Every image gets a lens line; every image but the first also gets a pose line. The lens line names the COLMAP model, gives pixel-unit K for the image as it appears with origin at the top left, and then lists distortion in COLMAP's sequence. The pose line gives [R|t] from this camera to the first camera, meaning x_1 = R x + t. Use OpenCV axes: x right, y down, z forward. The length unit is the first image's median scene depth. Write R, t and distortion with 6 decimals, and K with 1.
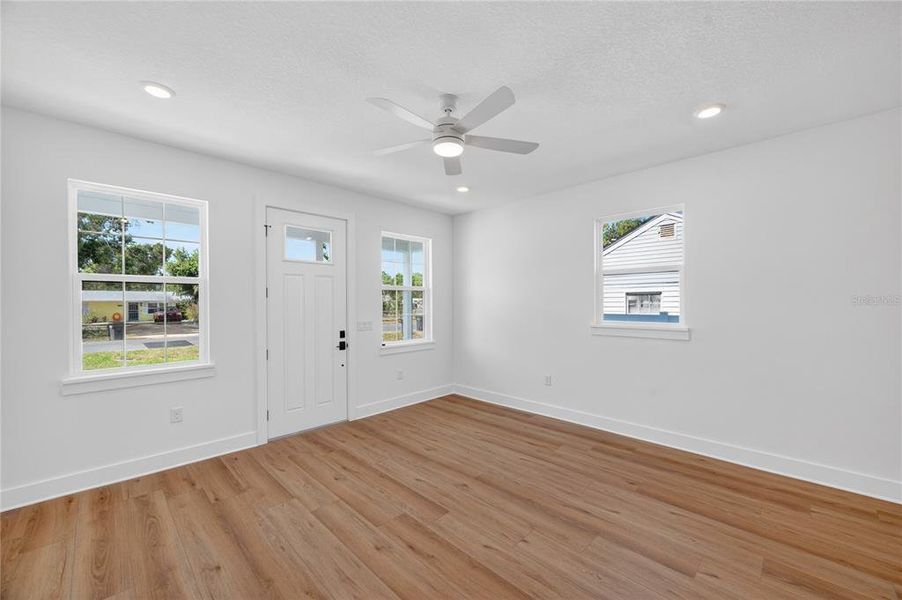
lens RADIAL K [[354.7, 0, 452.7], [0, 354.7, 302.4], [0, 0, 1]] dist [-0.000827, 0.000101]
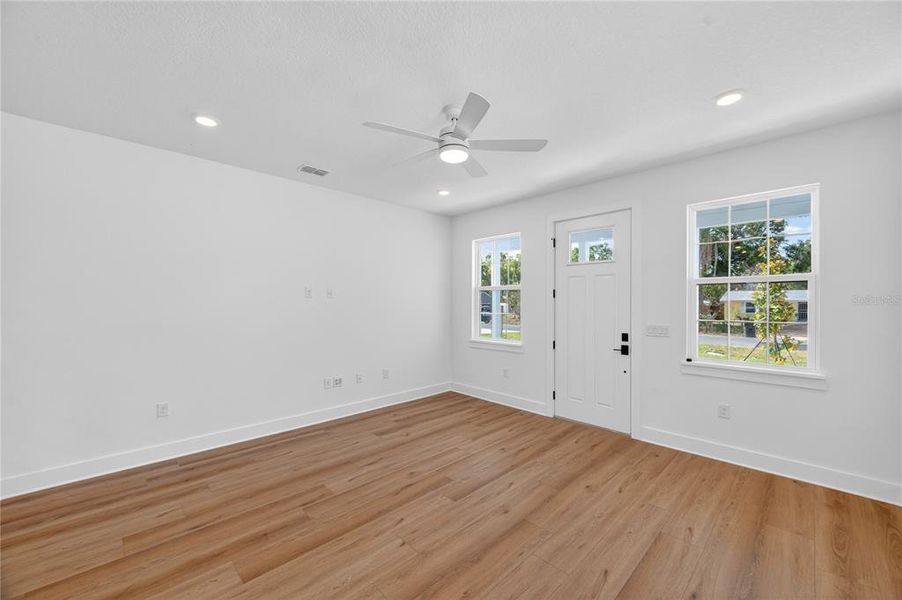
lens RADIAL K [[354.7, 0, 452.7], [0, 354.7, 302.4], [0, 0, 1]] dist [-0.000827, 0.000101]
pose [[-0.008695, 0.004322, -0.999953, 0.708441], [-0.004047, 0.999982, 0.004357, -0.000810], [0.999954, 0.004084, -0.008677, 0.685513]]
